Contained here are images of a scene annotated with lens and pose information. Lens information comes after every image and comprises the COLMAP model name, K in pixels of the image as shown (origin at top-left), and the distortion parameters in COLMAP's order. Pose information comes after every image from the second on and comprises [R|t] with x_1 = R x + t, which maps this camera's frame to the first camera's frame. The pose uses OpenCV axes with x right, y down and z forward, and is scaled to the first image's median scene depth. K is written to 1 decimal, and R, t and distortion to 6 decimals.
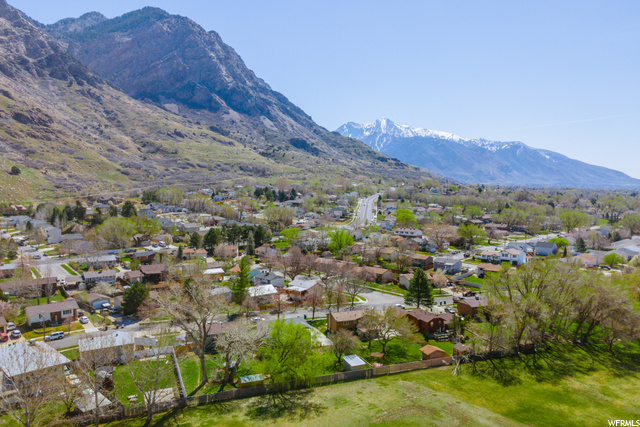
lens RADIAL K [[472.2, 0, 320.2], [0, 472.2, 233.5], [0, 0, 1]] dist [0.031155, 0.025490]
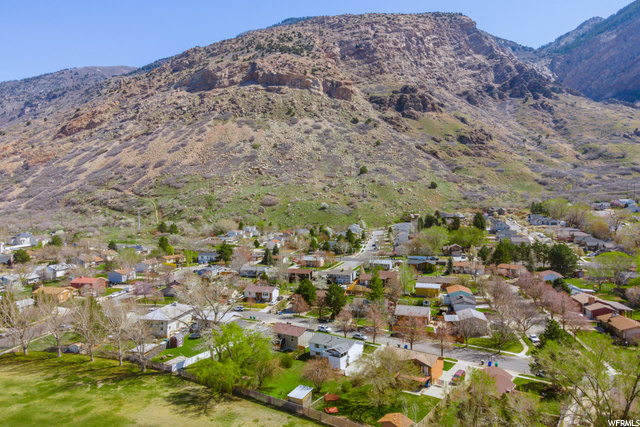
lens RADIAL K [[472.2, 0, 315.9], [0, 472.2, 218.4], [0, 0, 1]] dist [0.031155, 0.025490]
pose [[0.549438, 0.031216, -0.834951, 0.106383], [-0.075776, 0.997045, -0.012589, -0.006447], [0.832091, 0.070186, 0.550180, 0.065286]]
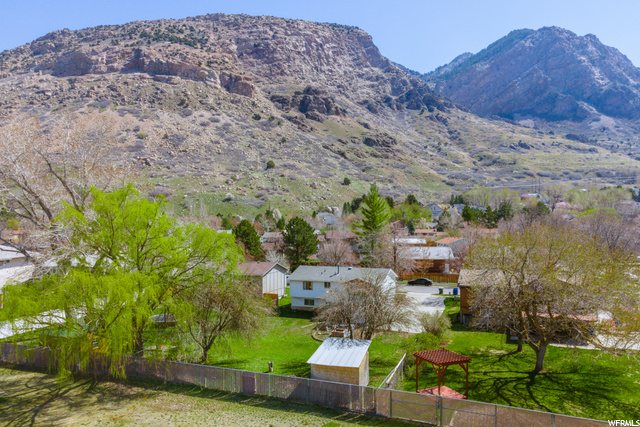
lens RADIAL K [[472.2, 0, 318.7], [0, 472.2, 229.4], [0, 0, 1]] dist [0.031155, 0.025490]
pose [[0.730609, 0.005358, -0.682775, 0.034694], [-0.062560, 0.996288, -0.059125, 0.026806], [0.679924, 0.085911, 0.728233, 0.097753]]
